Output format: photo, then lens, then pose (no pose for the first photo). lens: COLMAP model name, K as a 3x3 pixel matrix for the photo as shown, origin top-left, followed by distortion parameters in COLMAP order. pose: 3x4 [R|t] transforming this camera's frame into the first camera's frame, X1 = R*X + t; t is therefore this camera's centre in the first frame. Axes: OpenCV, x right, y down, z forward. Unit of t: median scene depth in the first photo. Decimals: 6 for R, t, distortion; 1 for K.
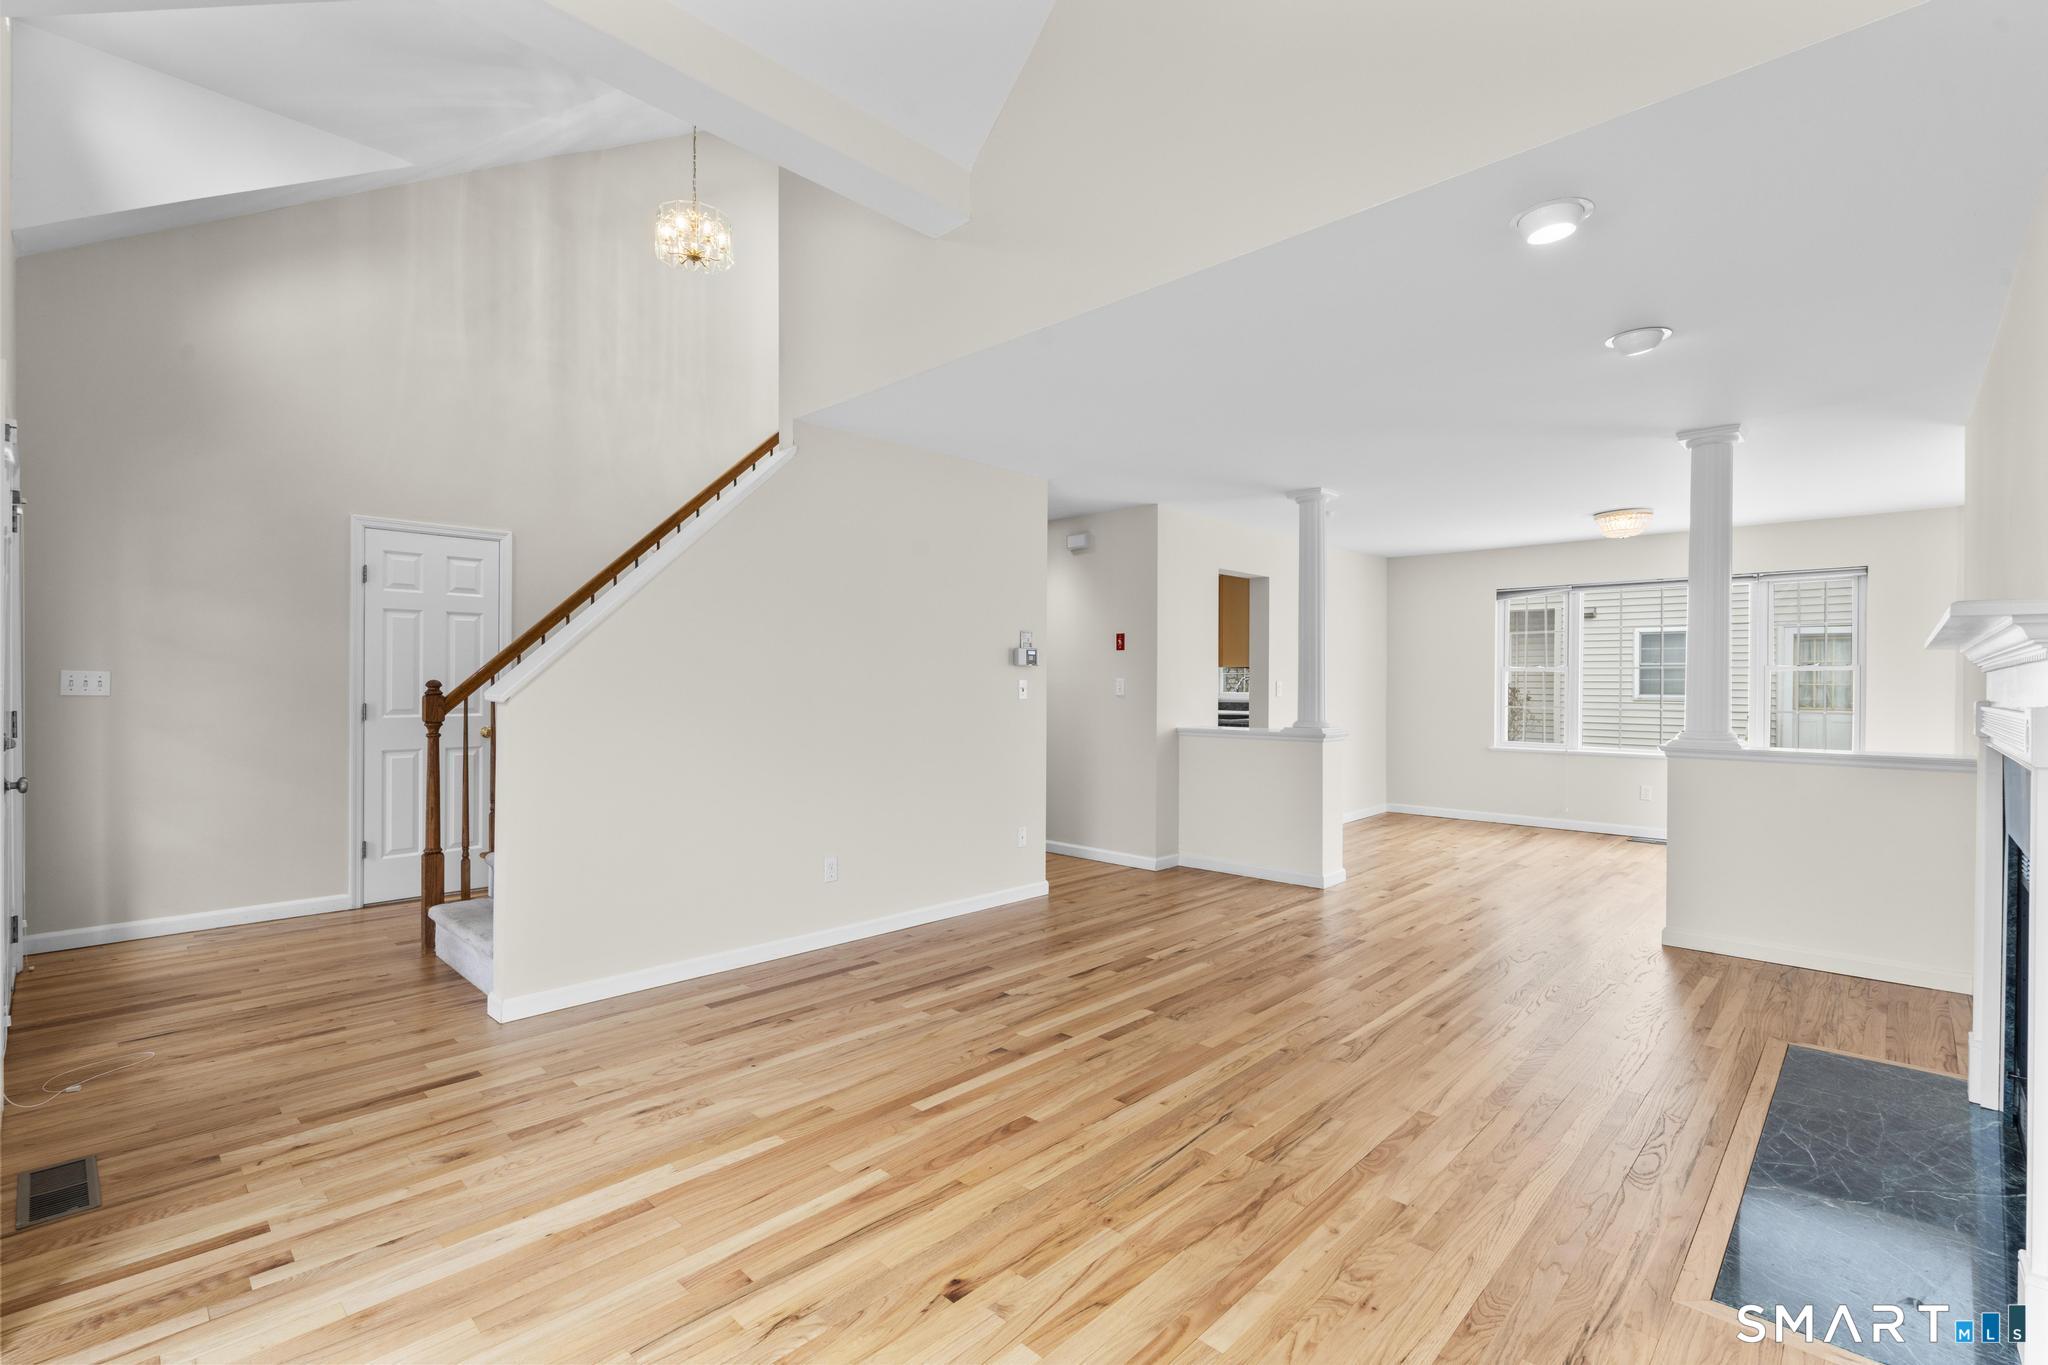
lens RADIAL K [[912.9, 0, 1020.1], [0, 912.9, 685.5], [0, 0, 1]] dist [-0.005539, 0.001756]
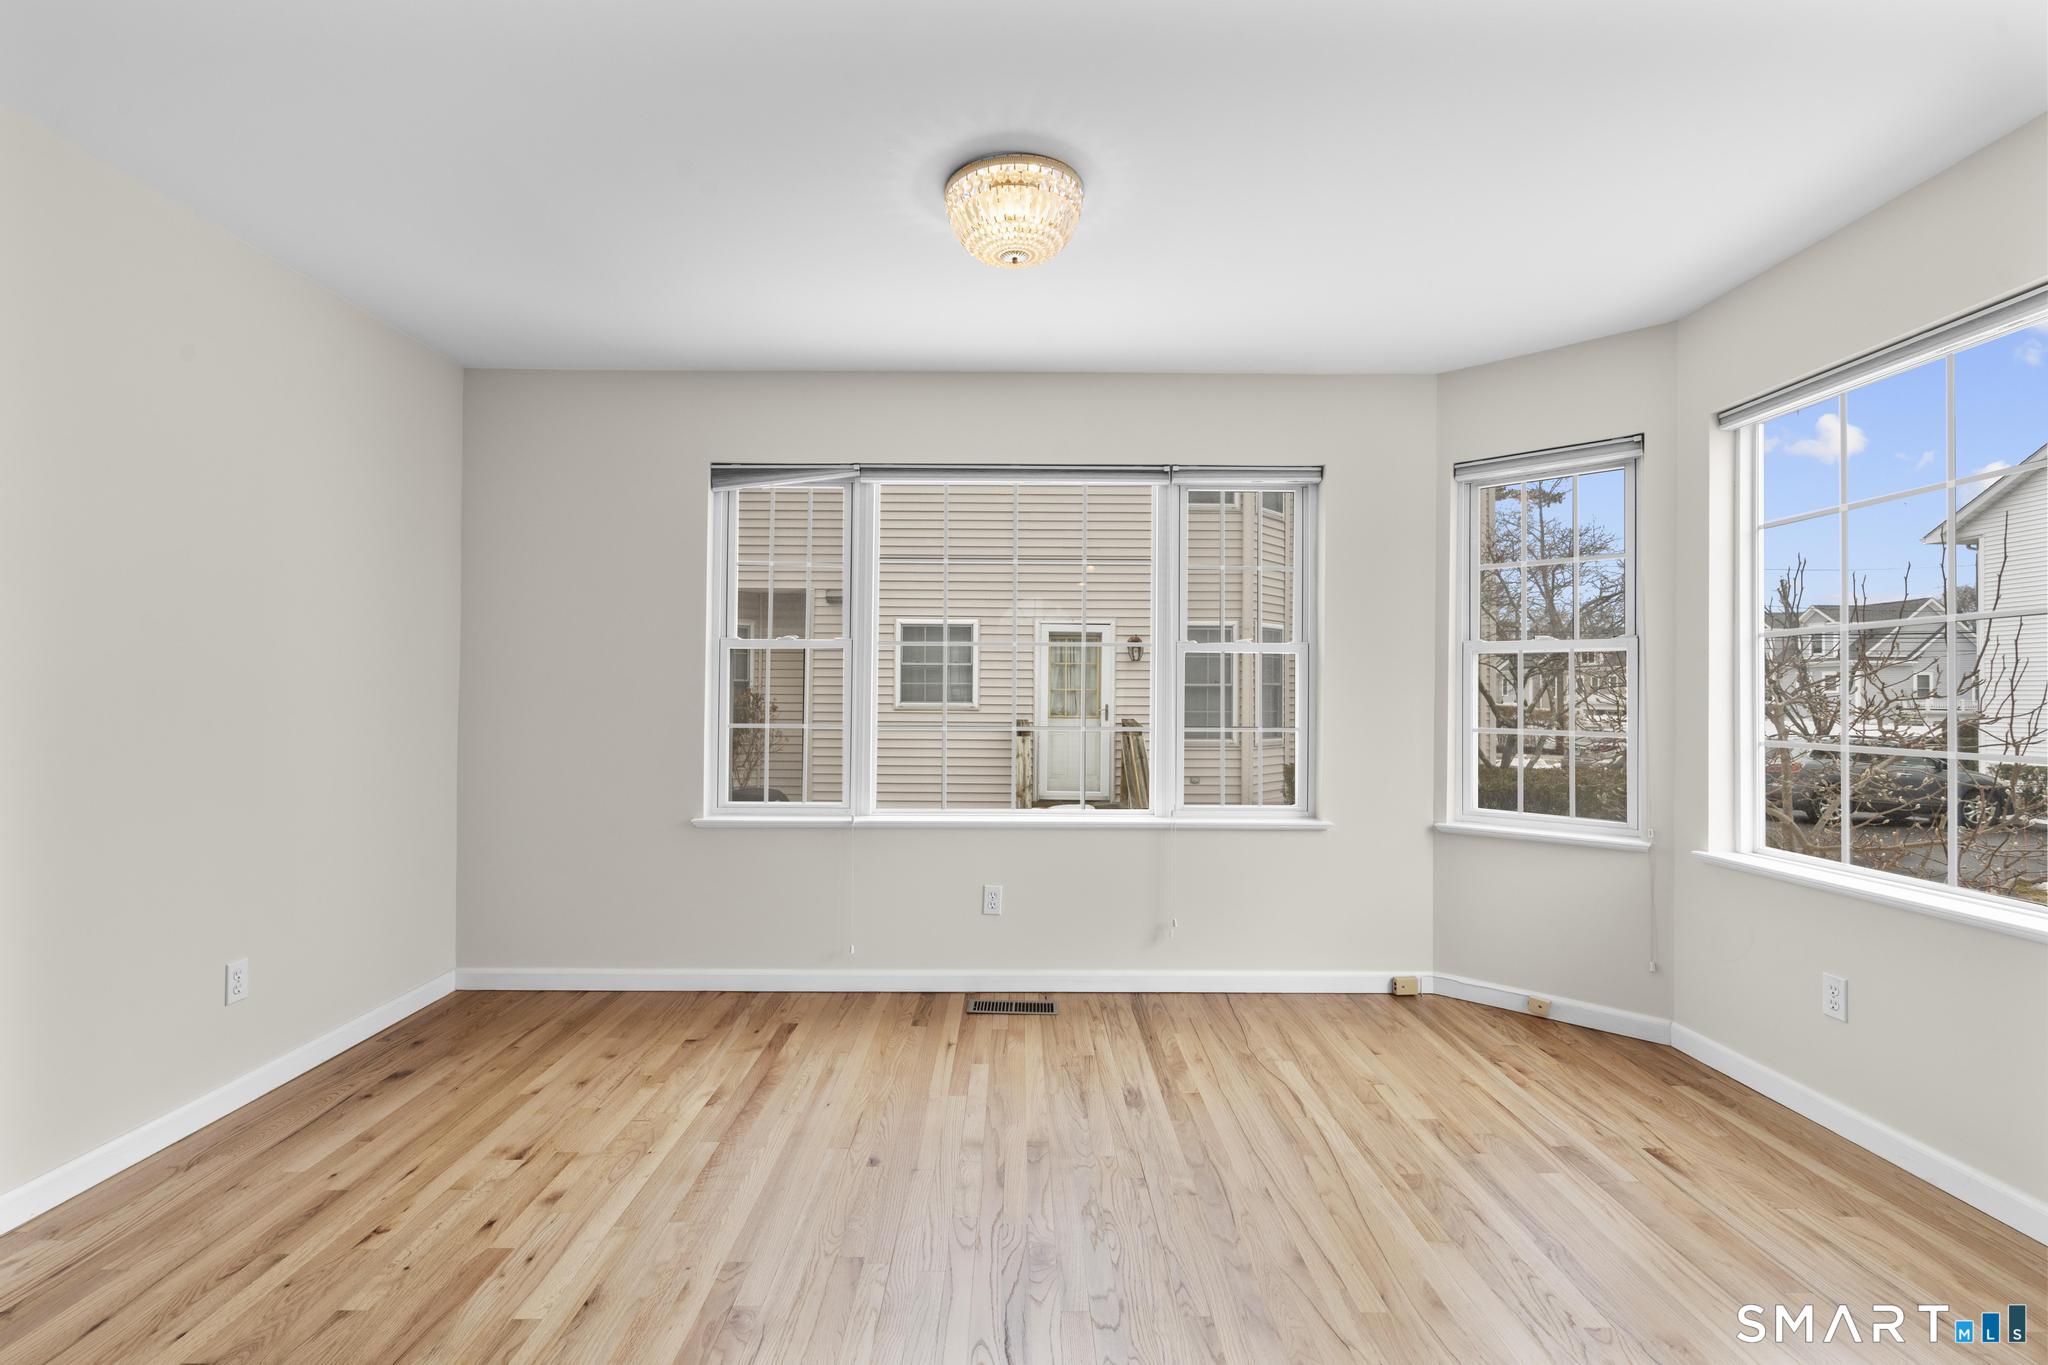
lens RADIAL K [[912.9, 0, 1020.1], [0, 912.9, 685.5], [0, 0, 1]] dist [-0.005539, 0.001756]
pose [[0.716698, 0.009882, 0.697313, 0.668501], [-0.001506, 0.999919, -0.012622, 0.018136], [-0.697382, 0.007996, 0.716655, 1.197229]]
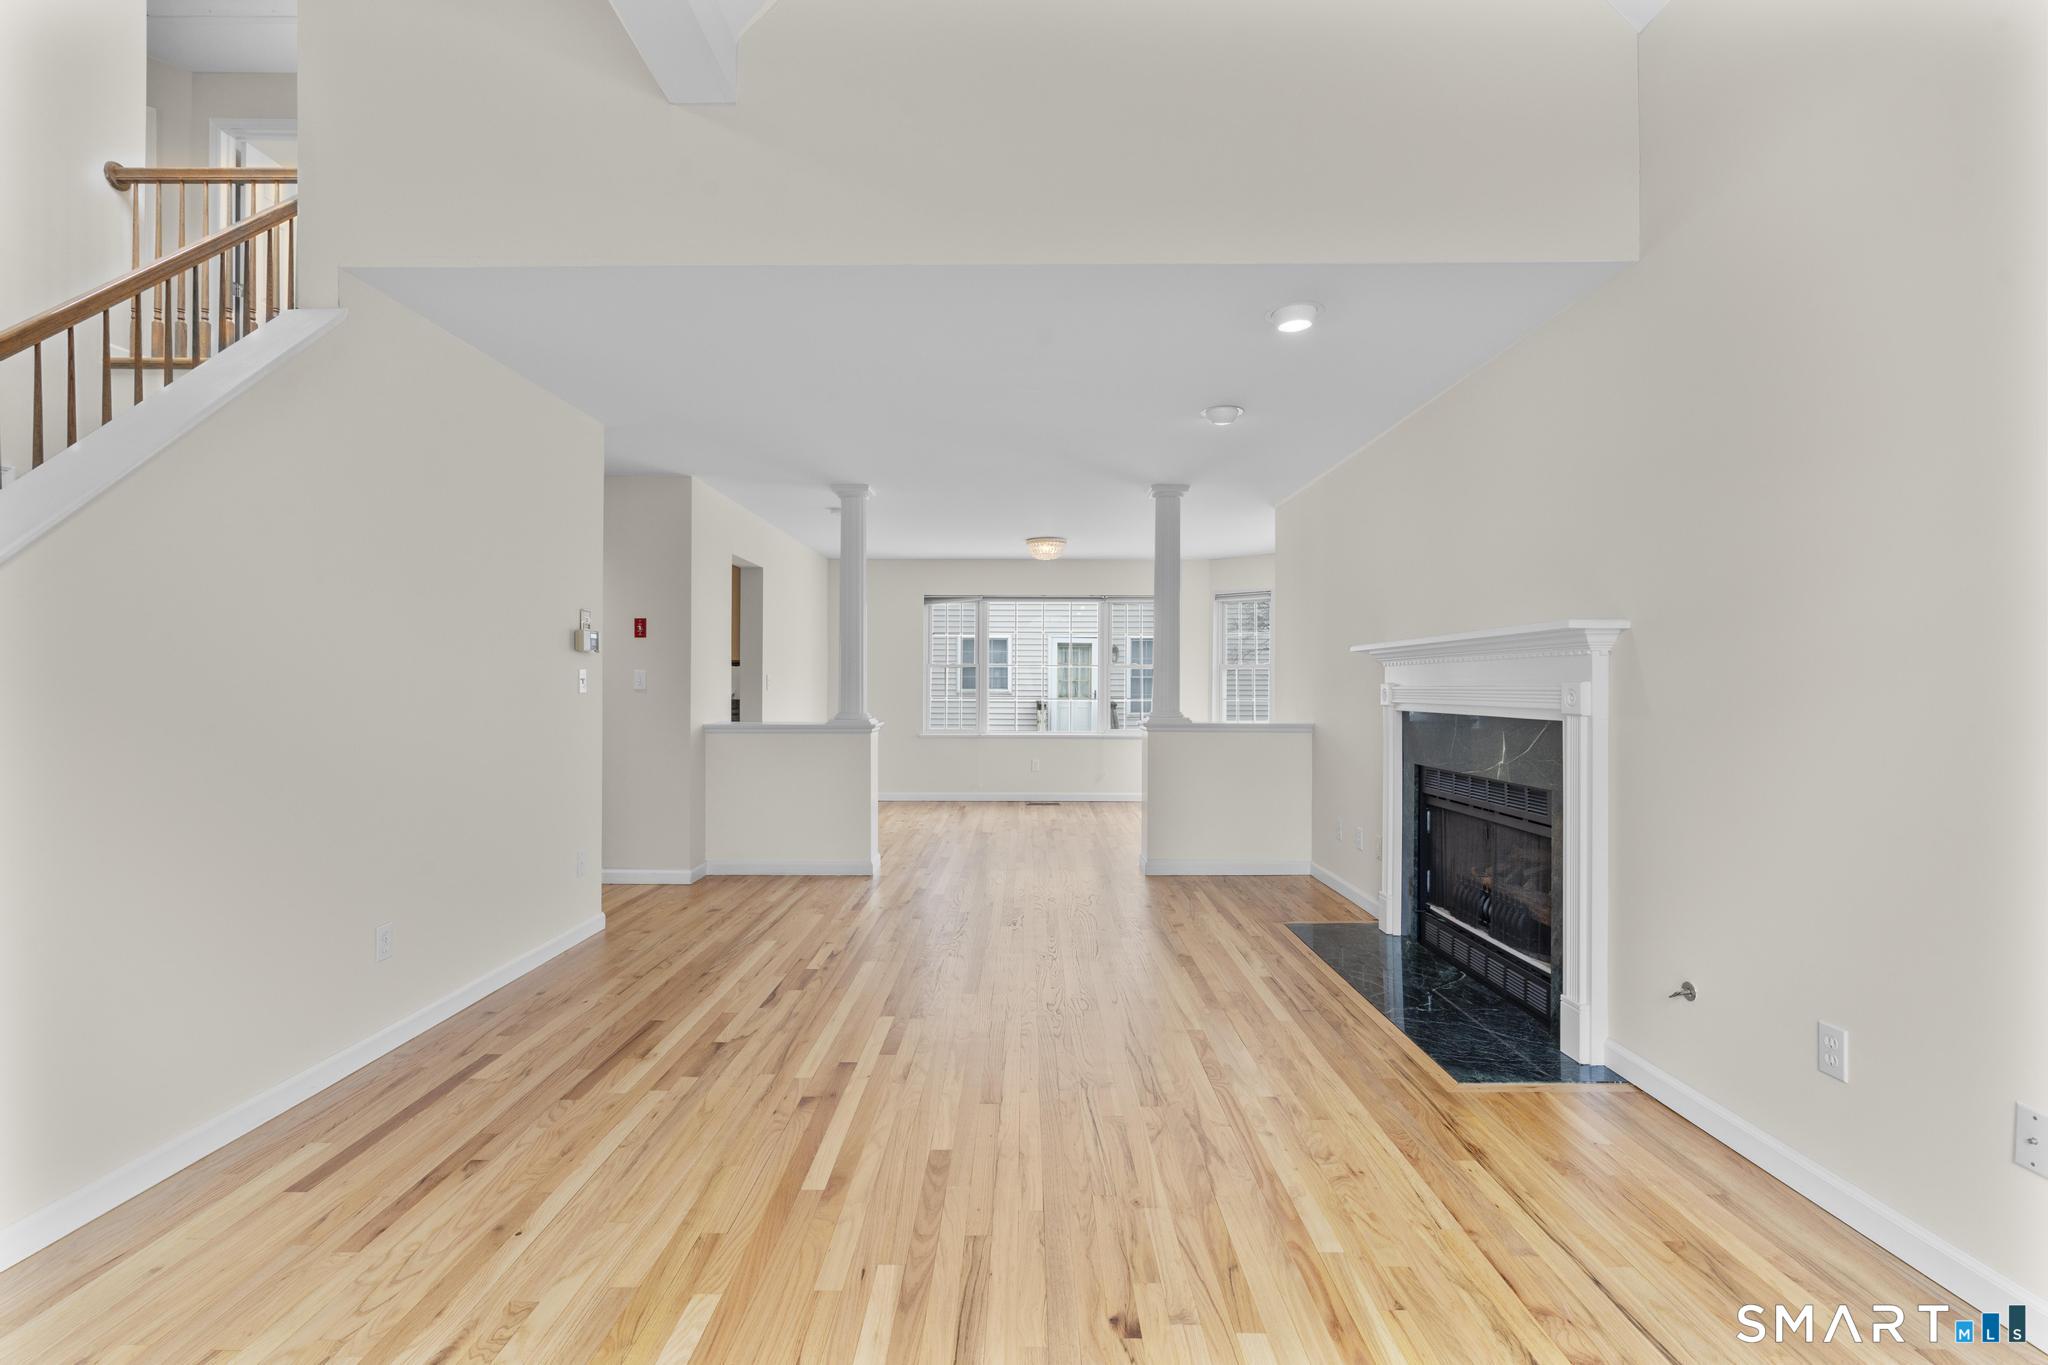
lens RADIAL K [[912.9, 0, 1020.1], [0, 912.9, 685.5], [0, 0, 1]] dist [-0.005539, 0.001756]
pose [[0.724063, -0.003055, 0.689727, -0.363524], [0.002274, 0.999995, 0.002042, 0.010131], [-0.689730, 0.000090, 0.724067, 0.195047]]
